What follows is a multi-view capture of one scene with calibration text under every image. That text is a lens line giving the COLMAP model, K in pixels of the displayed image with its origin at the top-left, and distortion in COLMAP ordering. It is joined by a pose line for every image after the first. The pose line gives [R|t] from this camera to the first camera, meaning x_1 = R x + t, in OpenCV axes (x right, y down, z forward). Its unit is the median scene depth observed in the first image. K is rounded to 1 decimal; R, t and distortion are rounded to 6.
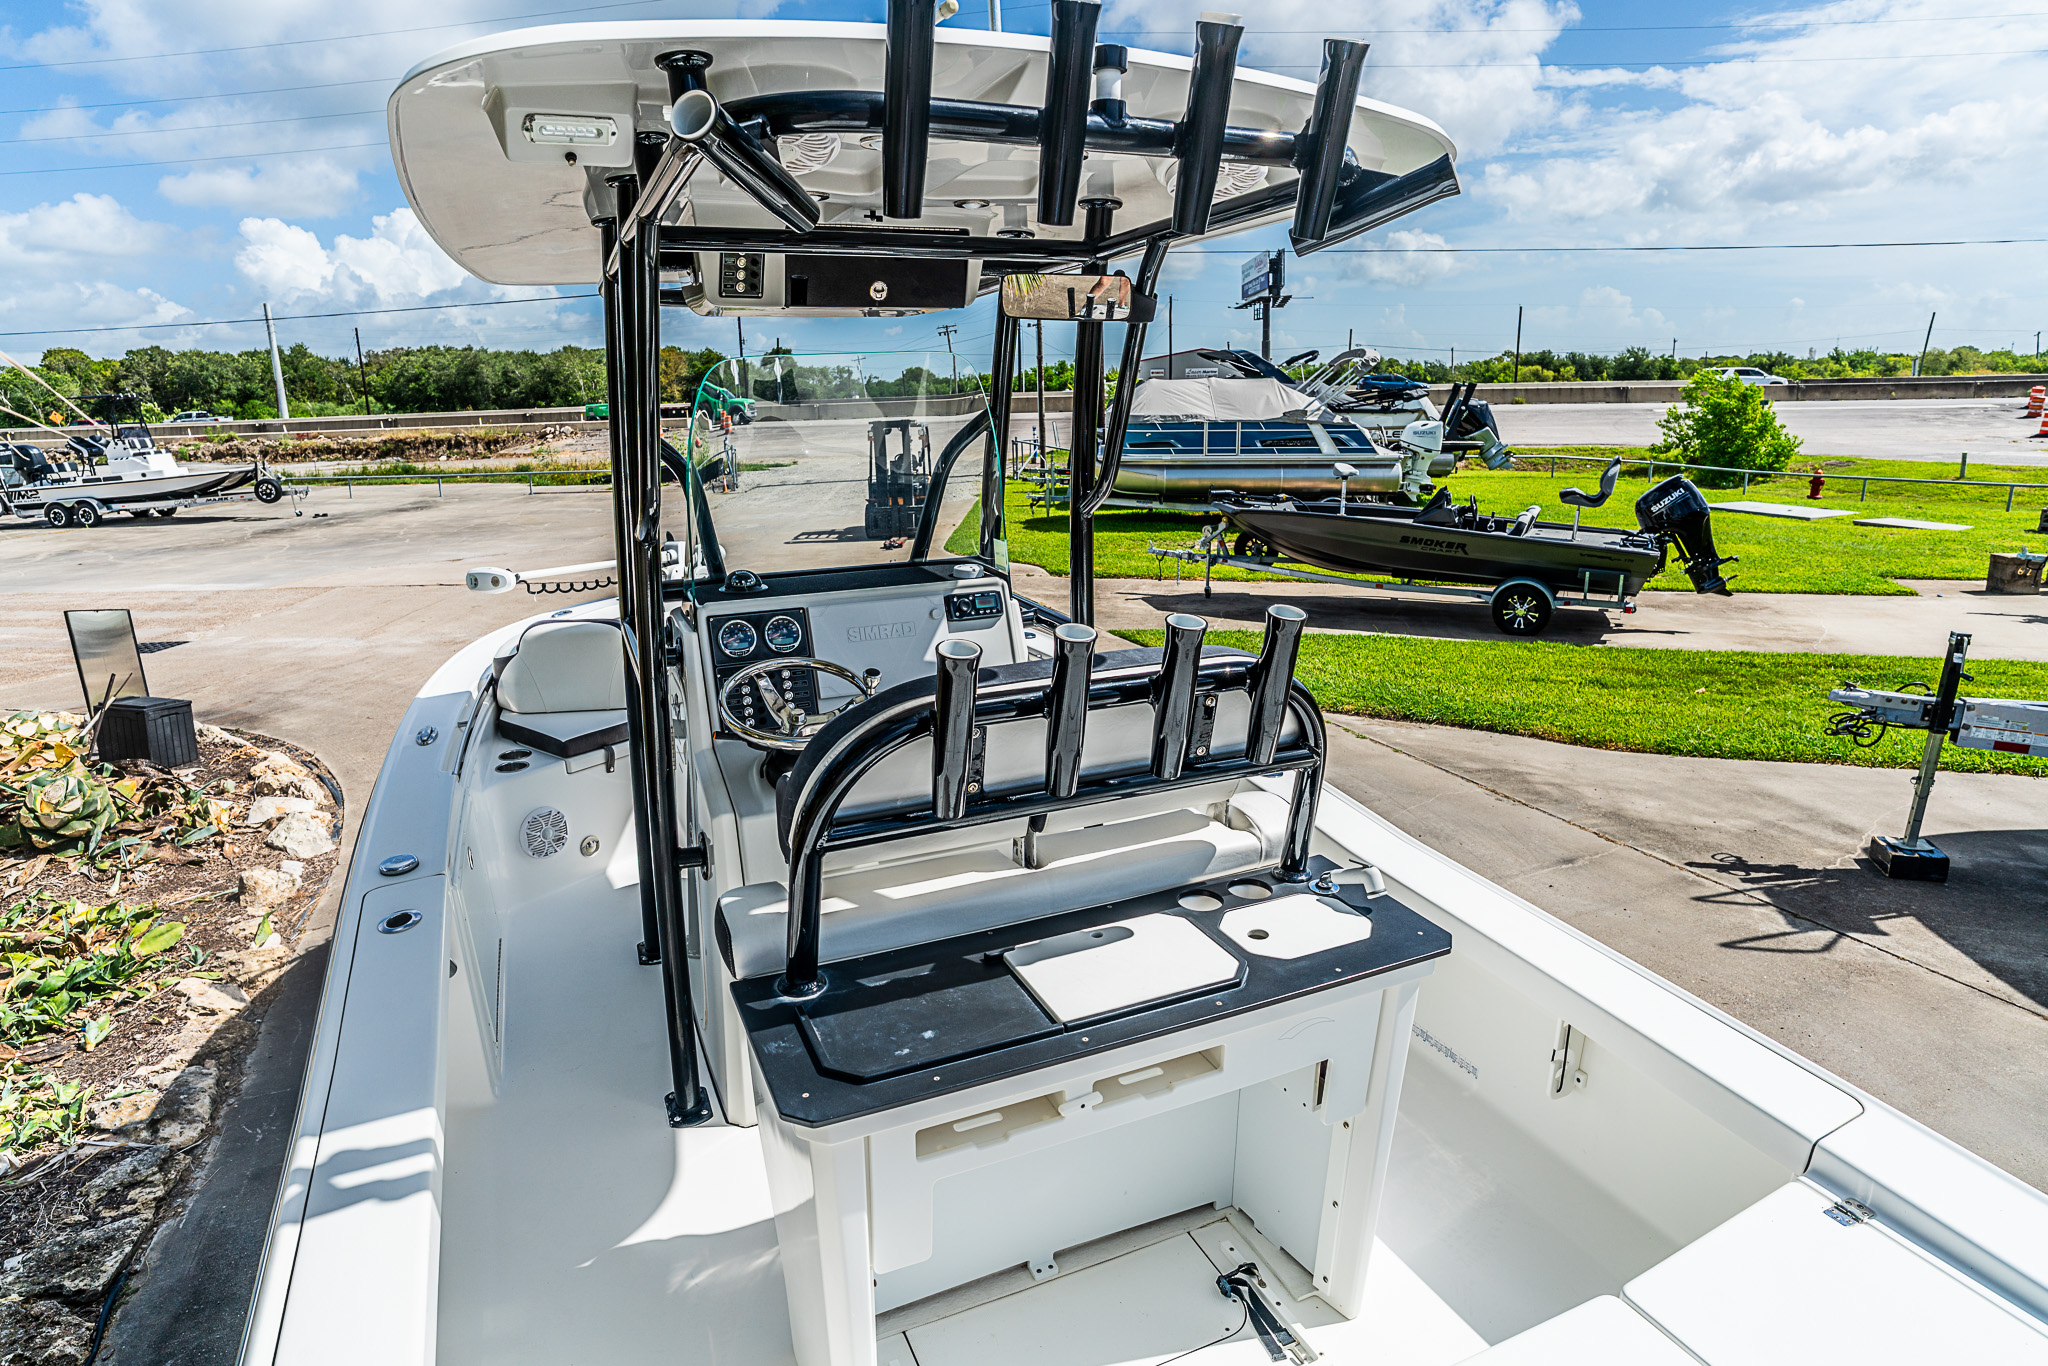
lens RADIAL K [[1140.9, 0, 1012.7], [0, 1140.9, 681.8], [0, 0, 1]] dist [-0.066251, 0.032684]
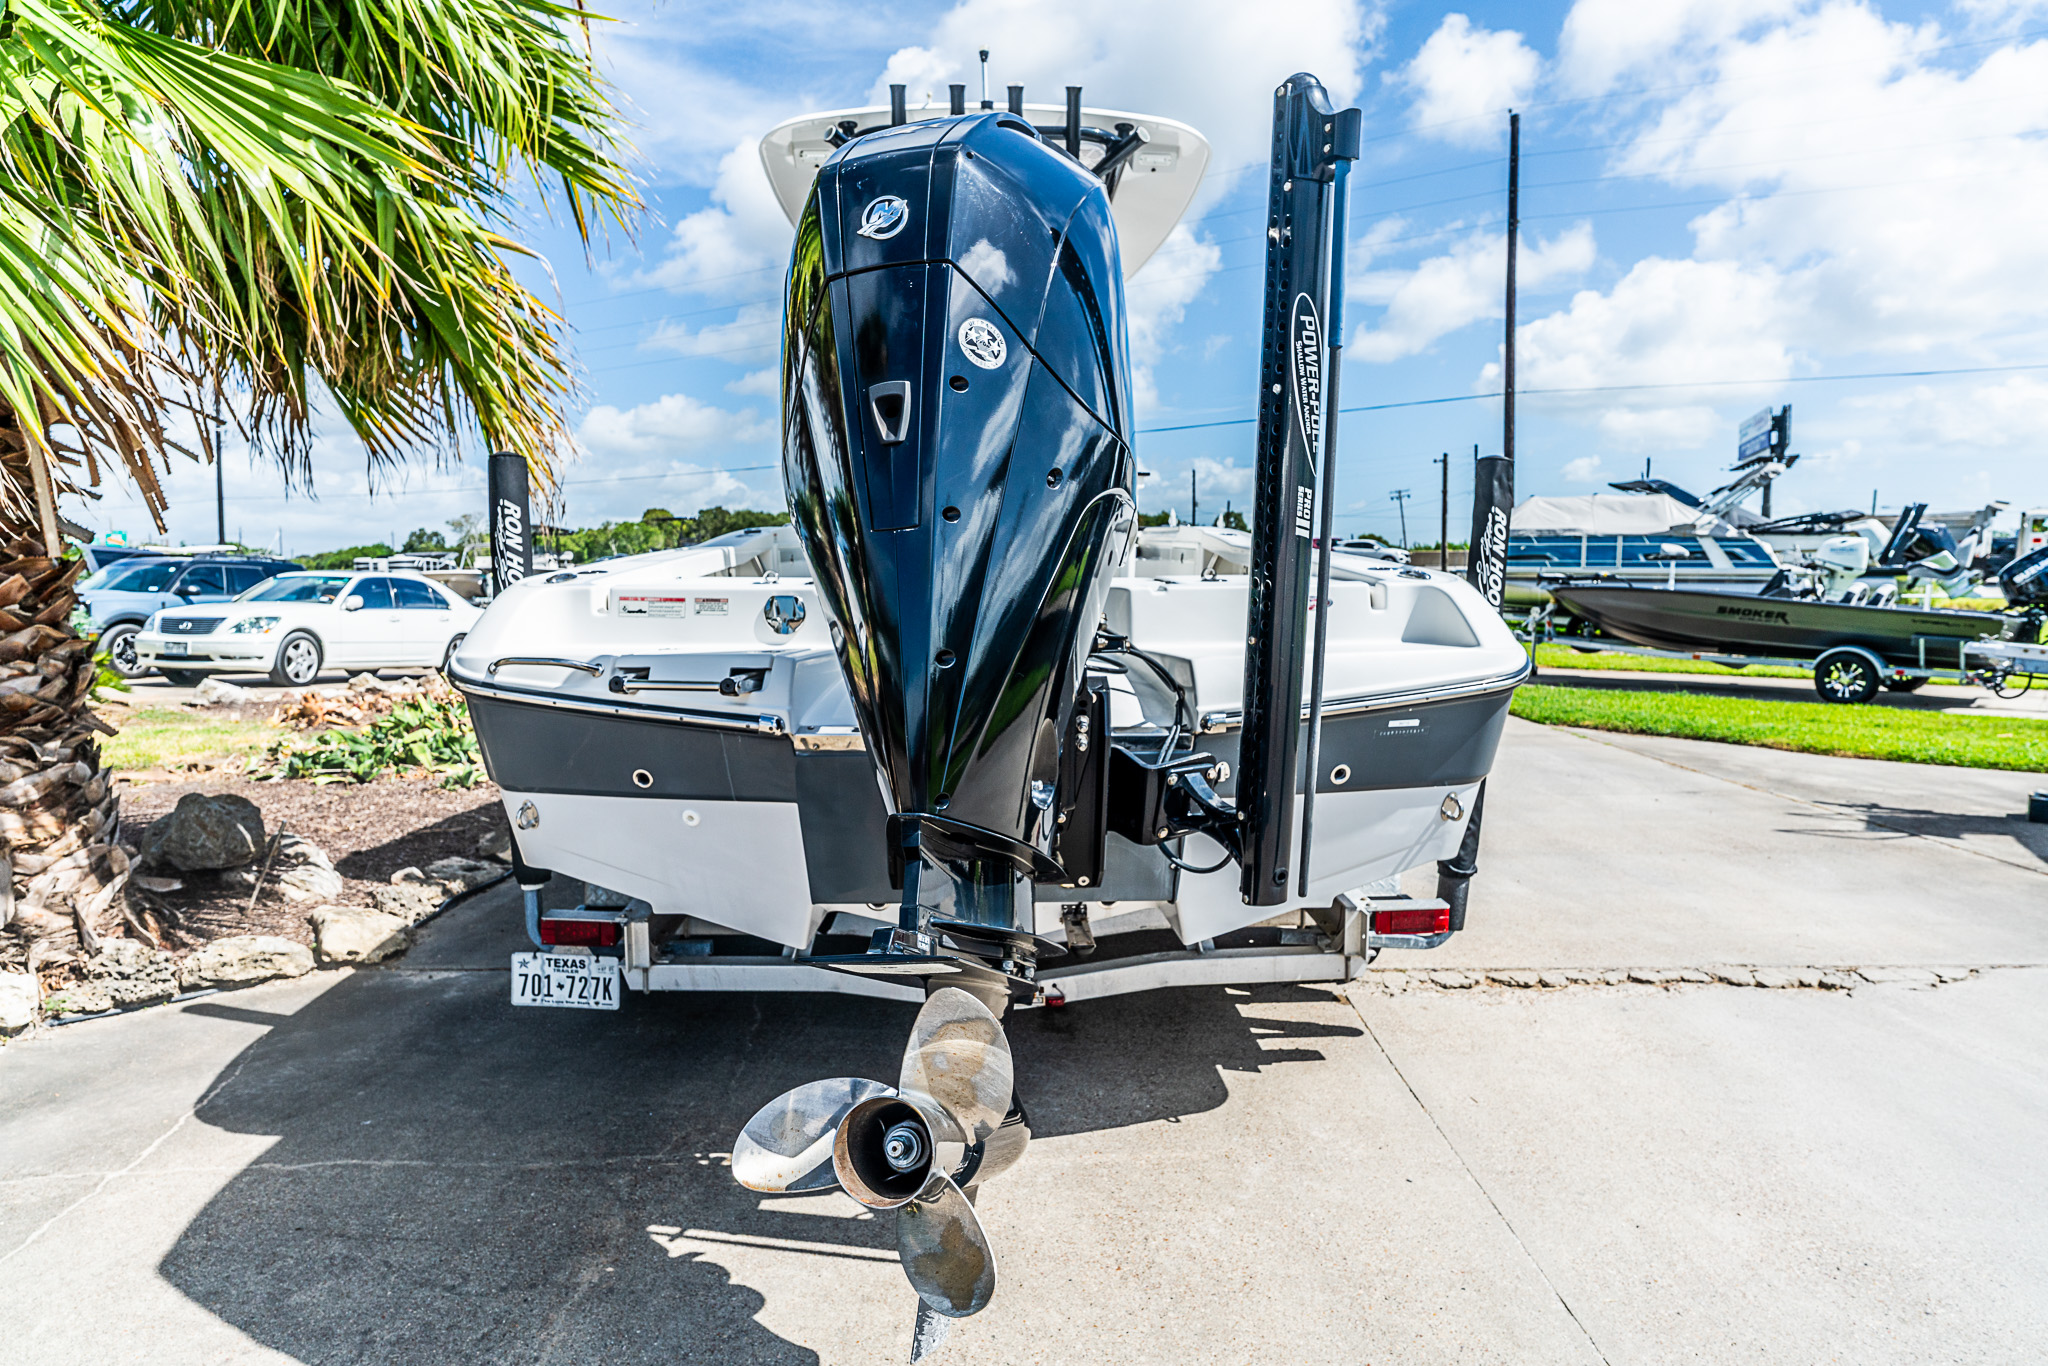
lens RADIAL K [[1147.1, 0, 1012.5], [0, 1147.1, 682.9], [0, 0, 1]] dist [-0.064298, 0.031789]
pose [[0.925117, 0.053747, -0.375859, 0.147448], [-0.107236, 0.986613, -0.122859, 0.136123], [0.364224, 0.153965, 0.918496, -0.150740]]
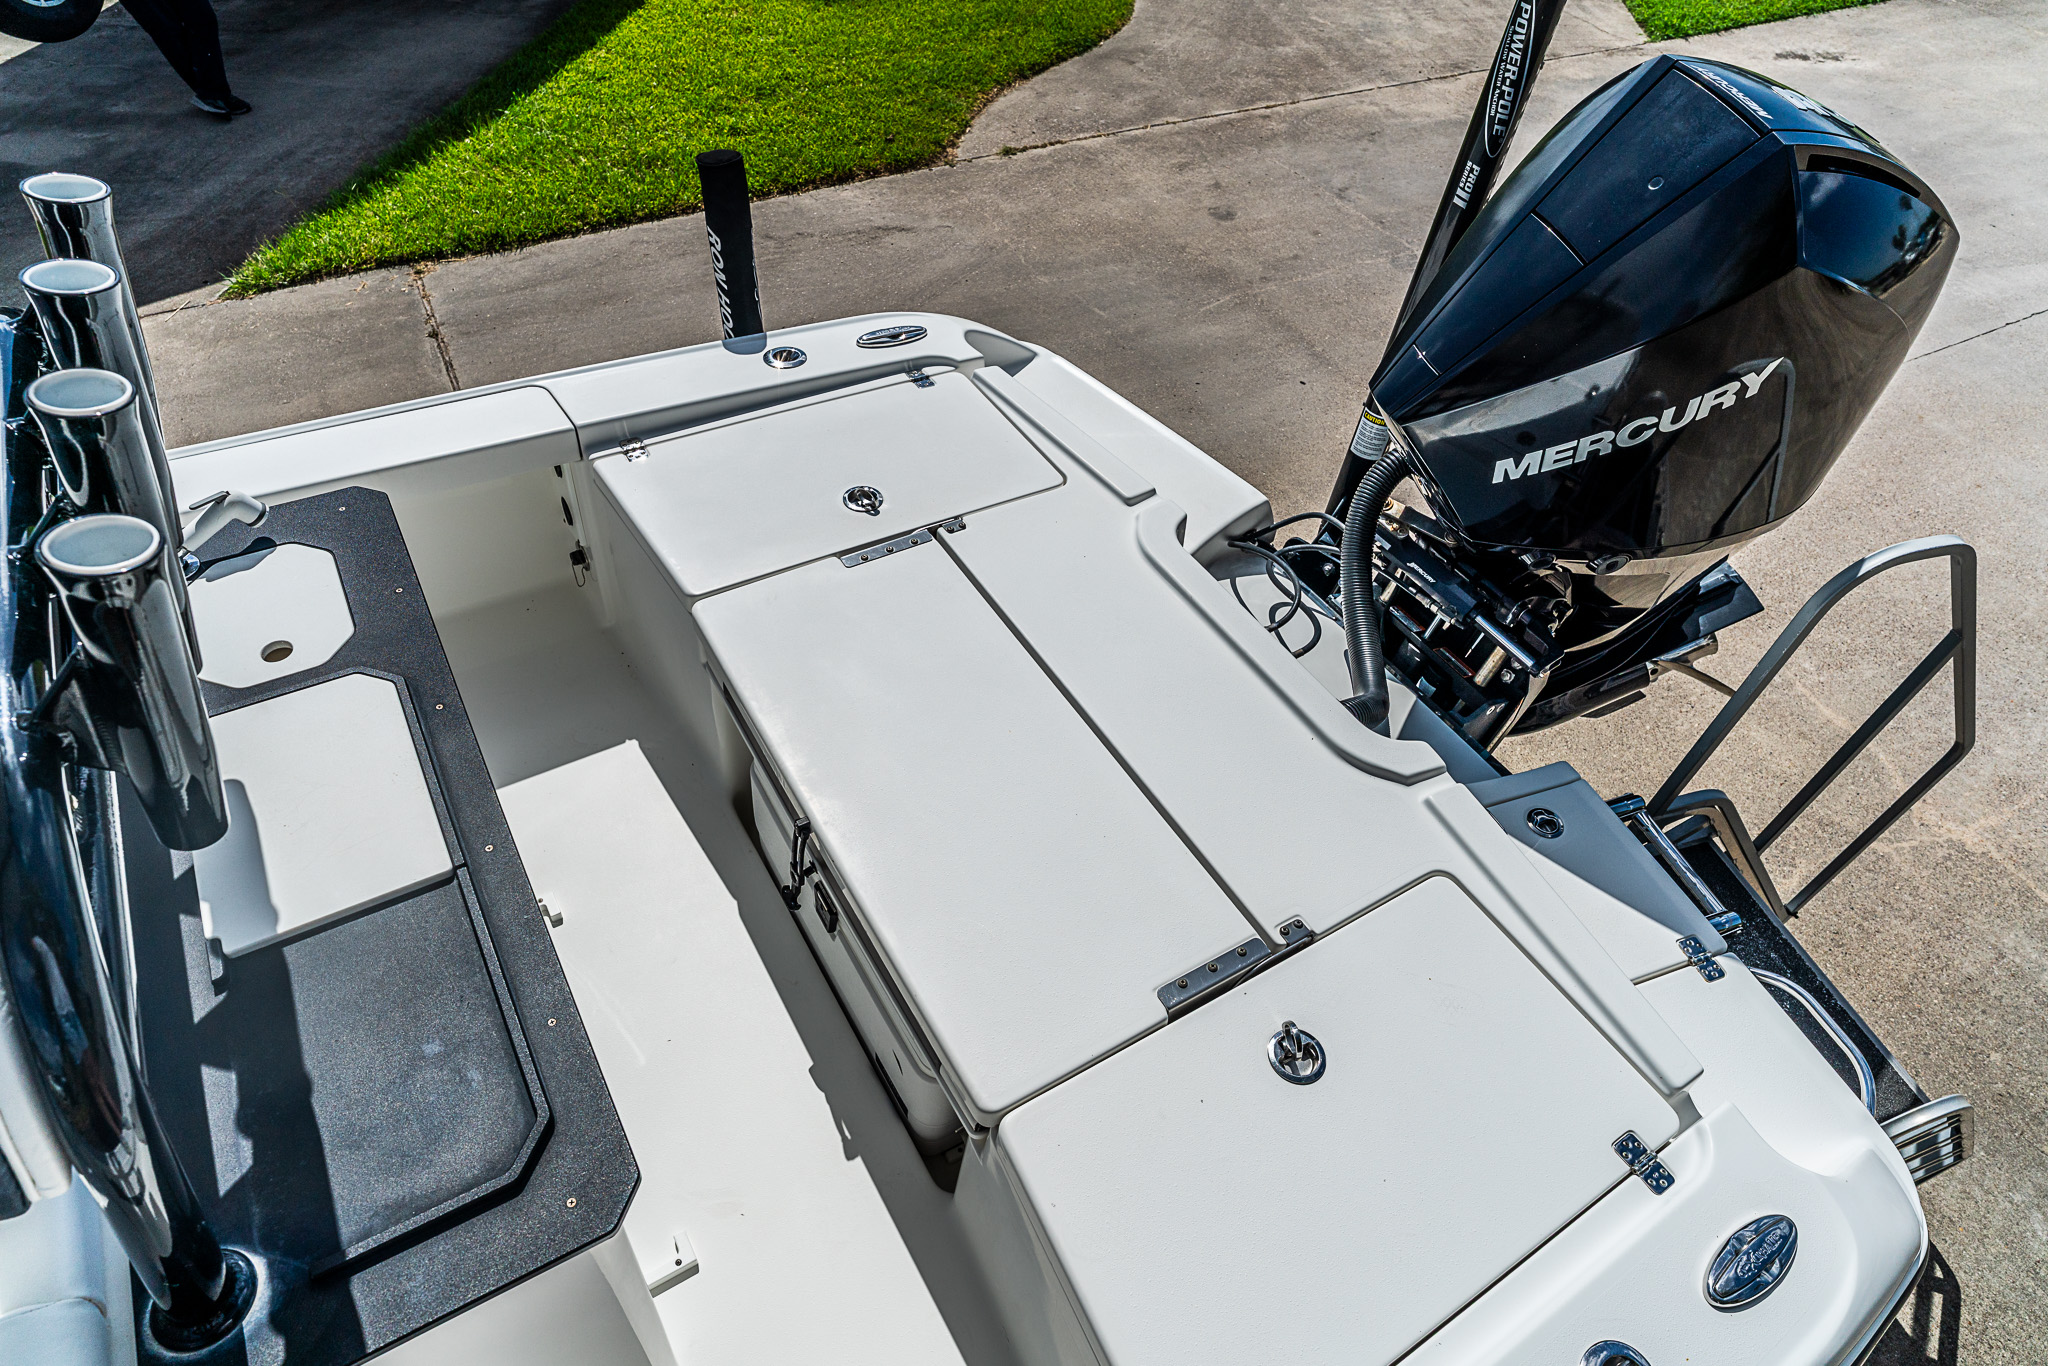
lens RADIAL K [[1148.3, 0, 1011.6], [0, 1148.3, 689.7], [0, 0, 1]] dist [-0.062693, 0.029464]
pose [[-0.123427, -0.727528, 0.674884, -0.051091], [0.202565, 0.647294, 0.734832, -0.028638], [-0.971459, 0.227406, 0.067478, 0.075638]]
